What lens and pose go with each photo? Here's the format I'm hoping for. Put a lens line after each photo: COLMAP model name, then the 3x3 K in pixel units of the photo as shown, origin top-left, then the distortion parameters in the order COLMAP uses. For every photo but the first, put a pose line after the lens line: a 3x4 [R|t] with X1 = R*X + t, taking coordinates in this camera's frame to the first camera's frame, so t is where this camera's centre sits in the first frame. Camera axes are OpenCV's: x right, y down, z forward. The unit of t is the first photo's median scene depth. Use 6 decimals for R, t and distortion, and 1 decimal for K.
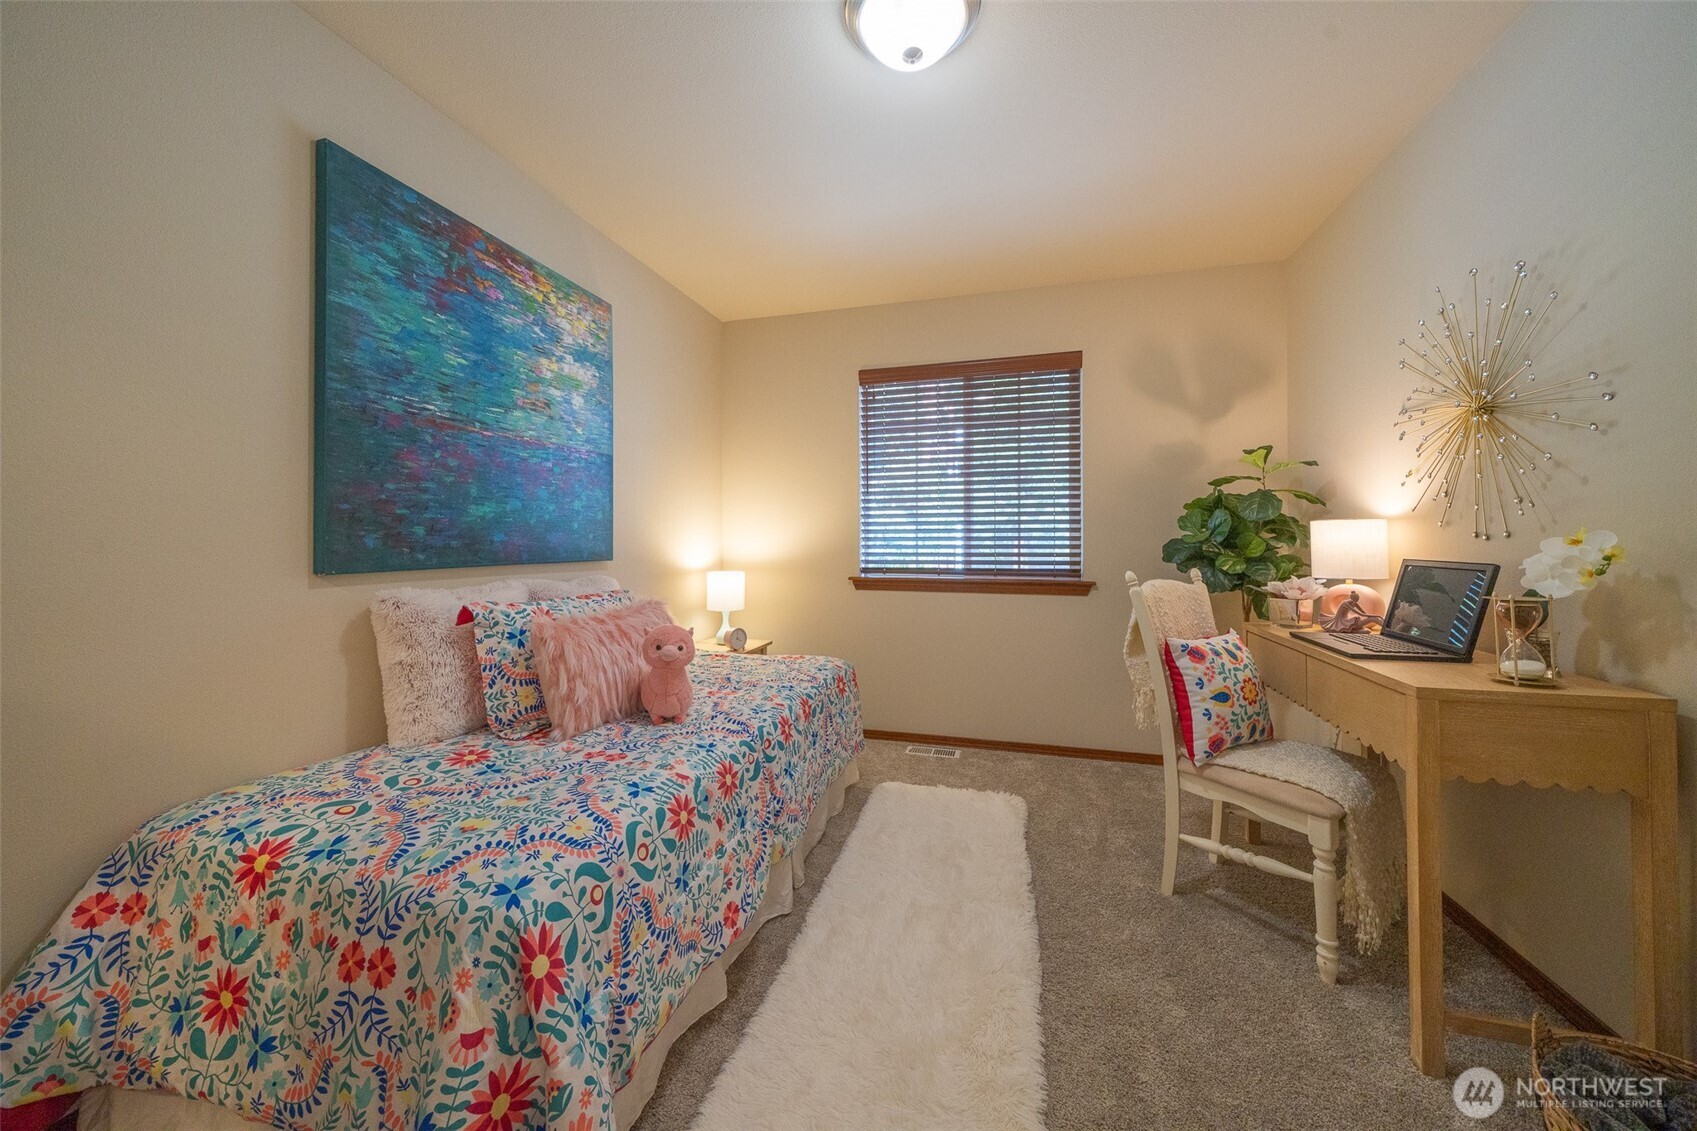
lens RADIAL K [[591.4, 0, 854.6], [0, 591.4, 552.0], [0, 0, 1]] dist [-0.016535, -0.000002]
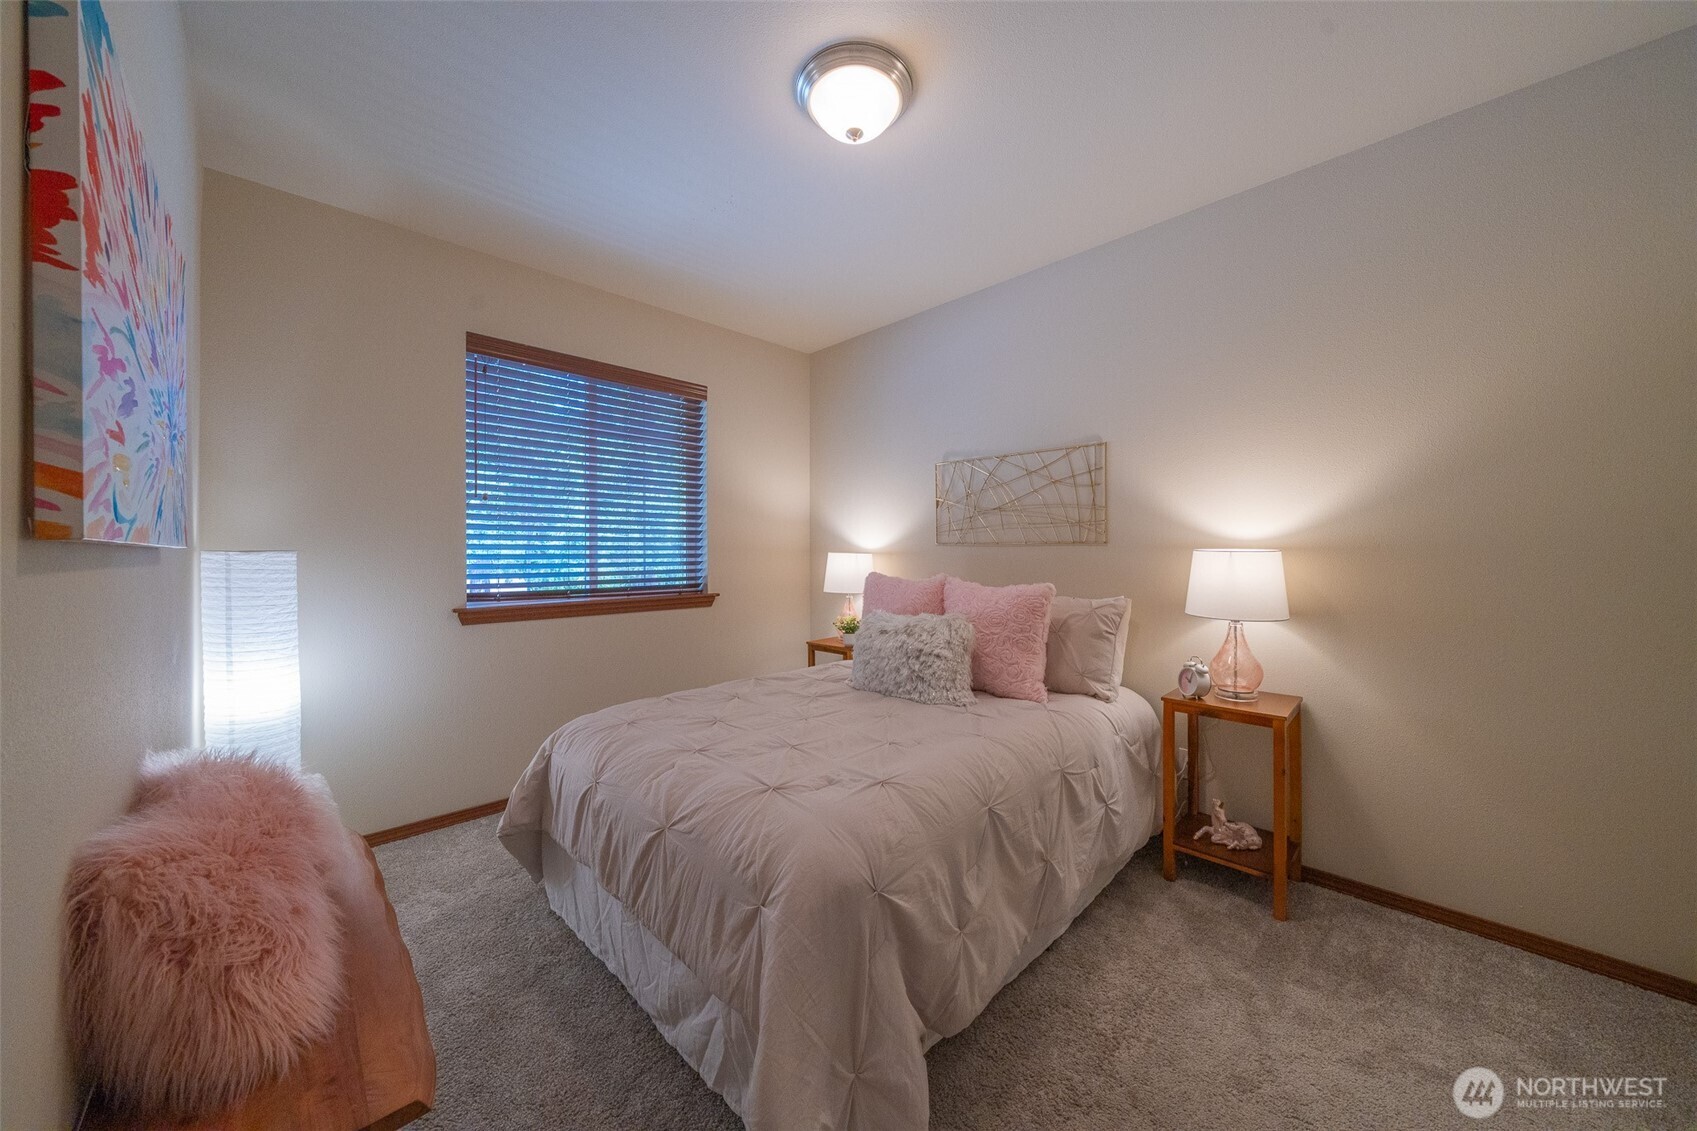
lens RADIAL K [[591.4, 0, 854.6], [0, 591.4, 552.0], [0, 0, 1]] dist [-0.016535, -0.000002]
pose [[0.471048, 0.005945, 0.882088, -0.412452], [0.022911, 0.999557, -0.018971, -0.002727], [-0.881810, 0.029146, 0.470703, 0.223606]]
